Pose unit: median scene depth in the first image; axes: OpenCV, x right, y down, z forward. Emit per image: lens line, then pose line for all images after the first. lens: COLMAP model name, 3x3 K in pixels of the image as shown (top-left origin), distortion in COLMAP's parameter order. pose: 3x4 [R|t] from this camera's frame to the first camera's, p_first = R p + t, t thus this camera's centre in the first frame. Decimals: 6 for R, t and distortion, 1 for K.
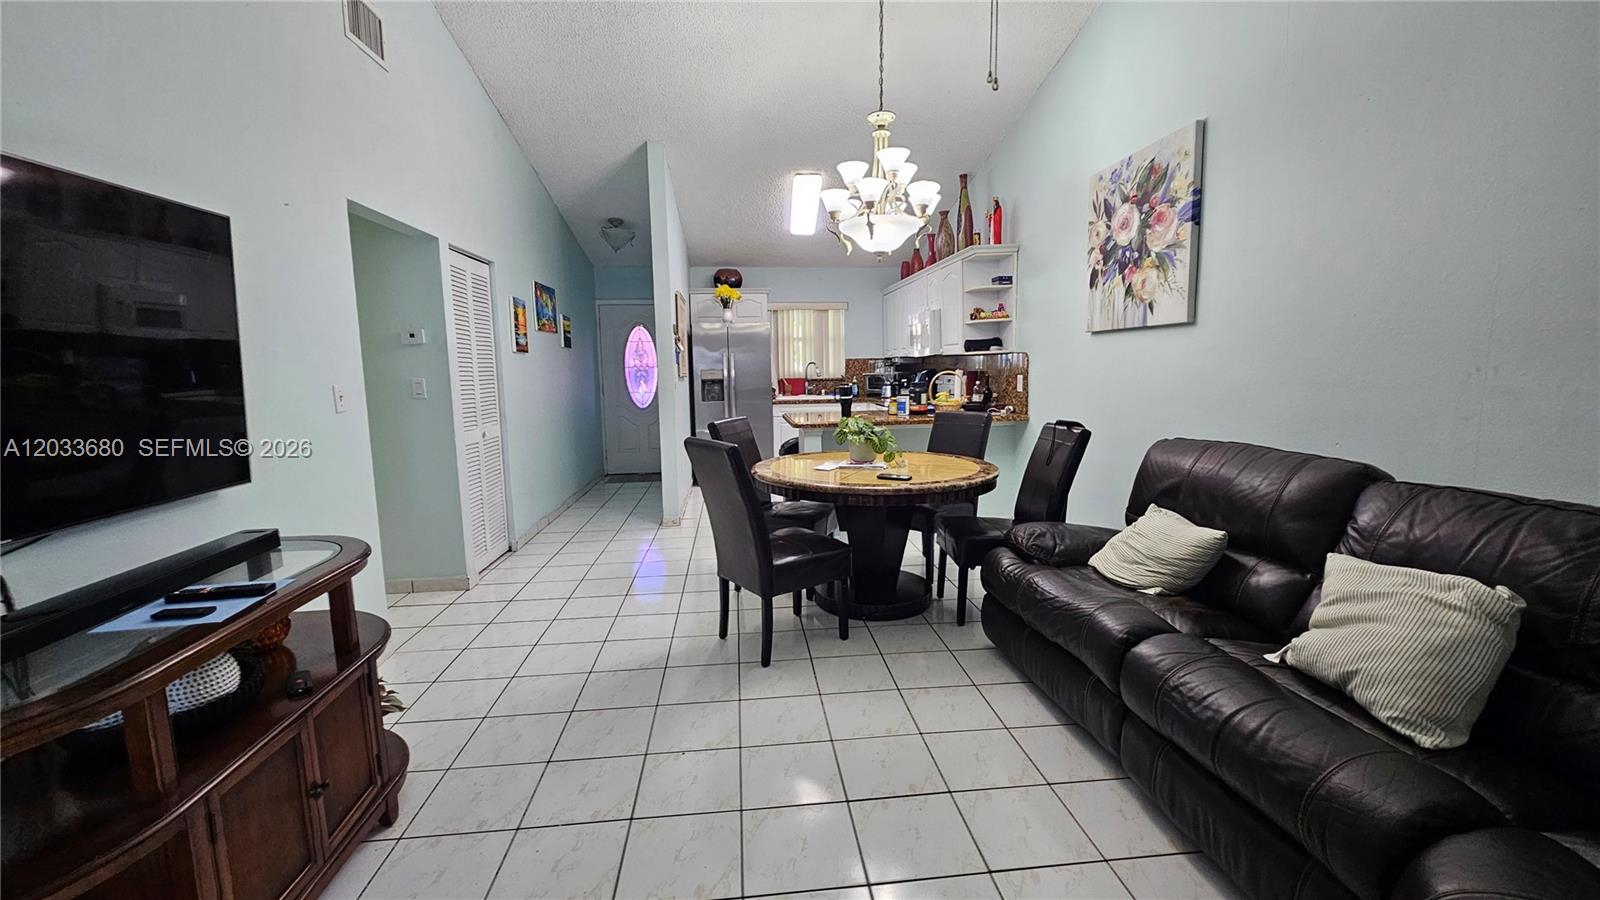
lens RADIAL K [[649.0, 0, 800.0], [0, 649.0, 450.0], [0, 0, 1]] dist [0.001073, 0.000212]
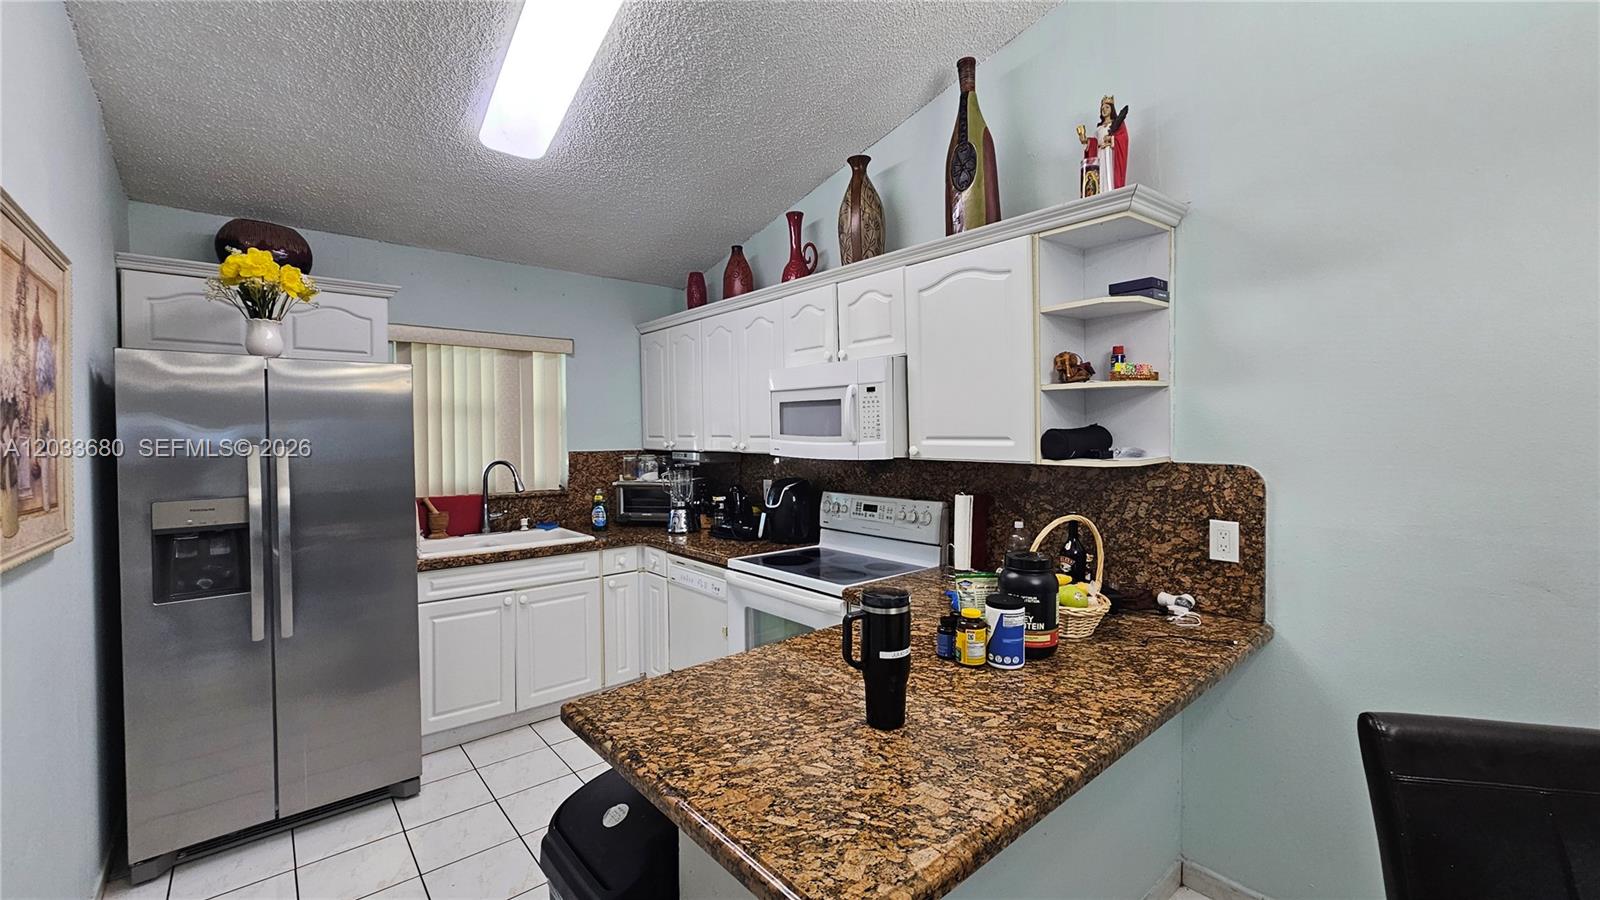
lens RADIAL K [[649.0, 0, 800.0], [0, 649.0, 450.0], [0, 0, 1]] dist [0.001073, 0.000212]
pose [[0.828946, -0.002474, 0.559323, -0.110283], [0.065553, 0.993528, -0.092758, -0.153148], [-0.555474, 0.113556, 0.823744, 0.894726]]
